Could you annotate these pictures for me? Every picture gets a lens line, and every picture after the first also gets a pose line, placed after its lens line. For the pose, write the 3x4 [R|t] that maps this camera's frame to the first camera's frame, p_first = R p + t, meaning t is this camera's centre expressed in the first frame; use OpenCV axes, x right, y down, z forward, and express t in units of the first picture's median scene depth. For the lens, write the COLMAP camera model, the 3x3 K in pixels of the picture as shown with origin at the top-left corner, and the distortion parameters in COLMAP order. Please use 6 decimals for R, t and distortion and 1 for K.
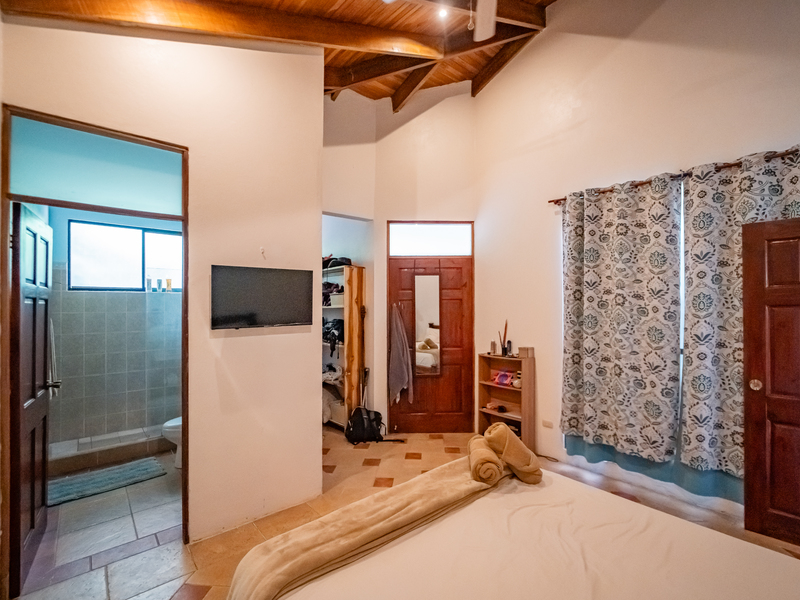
lens RADIAL K [[362.5, 0, 401.0], [0, 362.5, 302.9], [0, 0, 1]] dist [-0.022042, 0.000022]
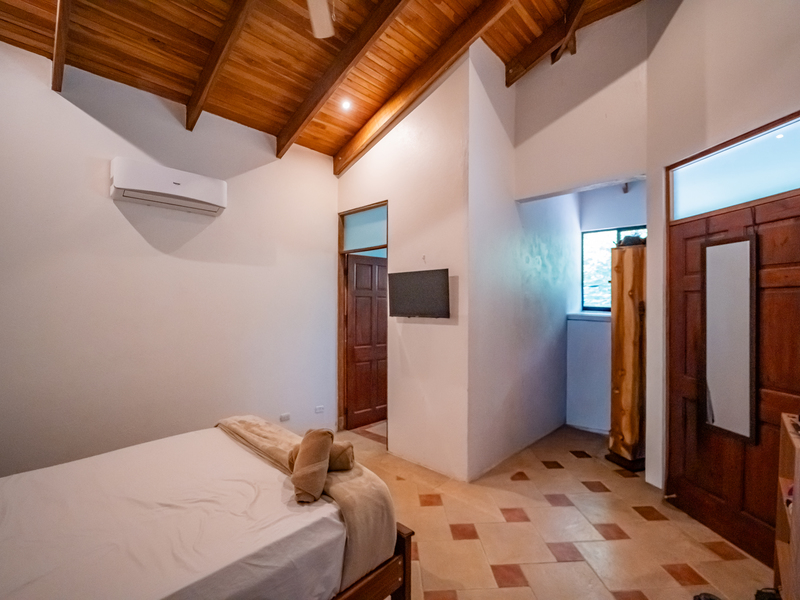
lens RADIAL K [[362.5, 0, 401.4], [0, 362.5, 300.0], [0, 0, 1]] dist [-0.022042, 0.000022]
pose [[0.120976, 0.001098, -0.992655, 0.529261], [0.009102, 0.999956, 0.002215, 0.000851], [0.992614, -0.009303, 0.120961, 0.463057]]
